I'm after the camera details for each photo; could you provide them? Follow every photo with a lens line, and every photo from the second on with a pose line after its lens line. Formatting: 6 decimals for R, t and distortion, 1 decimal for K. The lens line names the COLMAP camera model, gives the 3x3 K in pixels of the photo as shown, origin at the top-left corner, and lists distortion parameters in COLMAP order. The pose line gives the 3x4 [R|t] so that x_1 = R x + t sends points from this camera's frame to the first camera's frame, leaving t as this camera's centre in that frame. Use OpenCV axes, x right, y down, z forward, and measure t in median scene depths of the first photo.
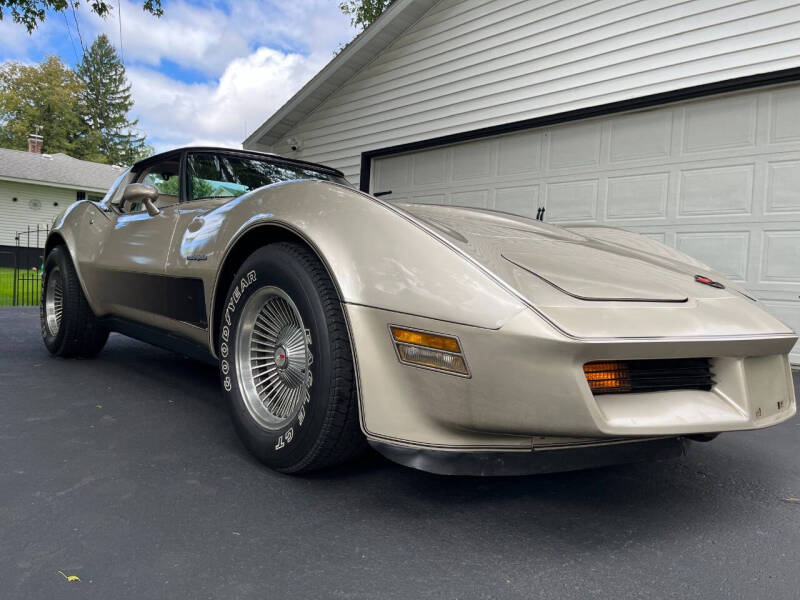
lens RADIAL K [[610.3, 0, 392.9], [0, 610.3, 286.7], [0, 0, 1]] dist [0.037849, -0.054764]
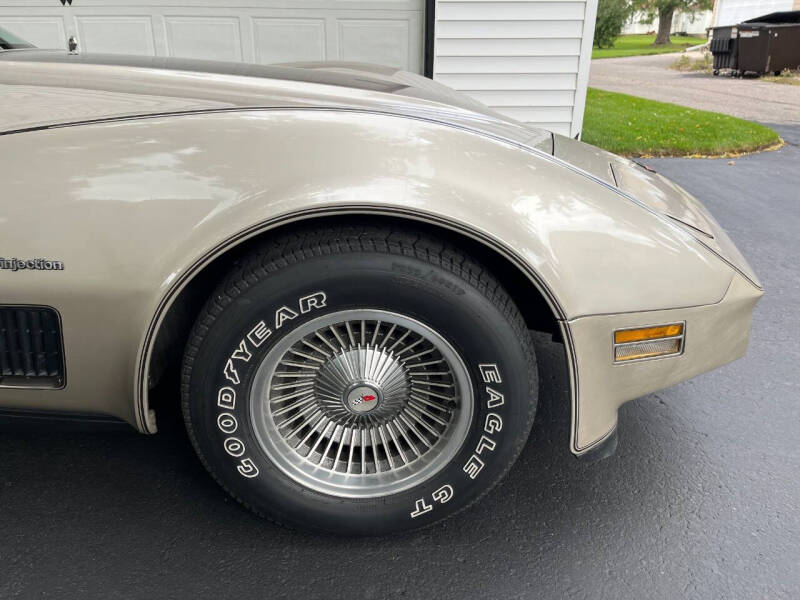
lens RADIAL K [[610.3, 0, 398.8], [0, 610.3, 300.3], [0, 0, 1]] dist [0.037849, -0.054764]
pose [[0.612441, -0.352481, 0.707583, -0.552750], [0.032571, 0.905581, 0.422921, -0.241232], [-0.789845, -0.235968, 0.566096, 0.591705]]
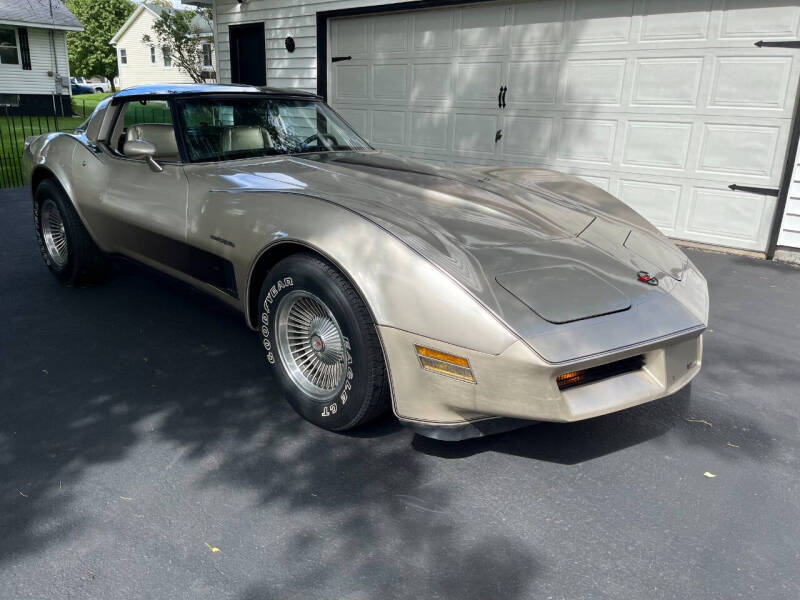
lens RADIAL K [[610.3, 0, 405.3], [0, 610.3, 291.3], [0, 0, 1]] dist [0.037849, -0.054764]
pose [[0.994366, -0.050640, 0.093119, -0.108578], [0.022178, 0.958450, 0.284397, -0.322739], [-0.103652, -0.280730, 0.954174, -0.179246]]
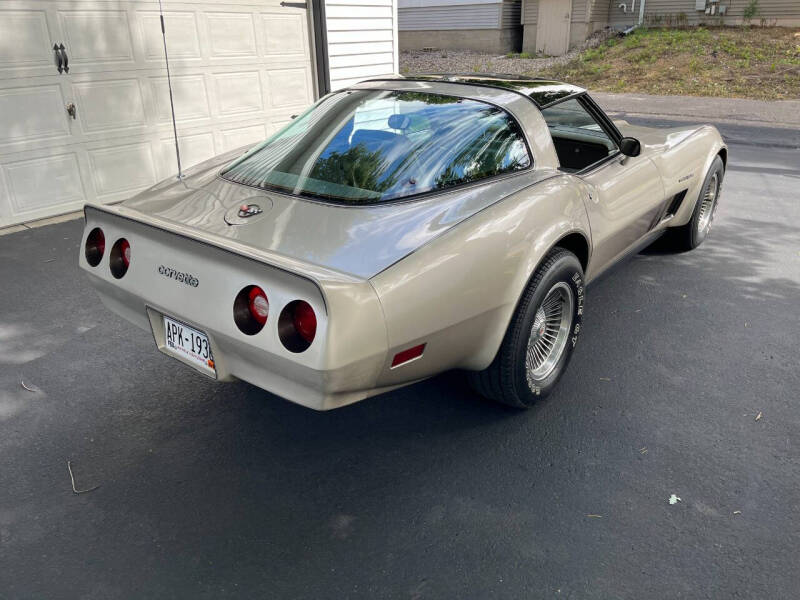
lens RADIAL K [[610.3, 0, 399.2], [0, 610.3, 303.1], [0, 0, 1]] dist [0.037849, -0.054764]
pose [[-0.191754, -0.447783, 0.873339, -2.144772], [0.008475, 0.889063, 0.457706, -0.629432], [-0.981406, 0.095169, -0.166686, 2.492397]]
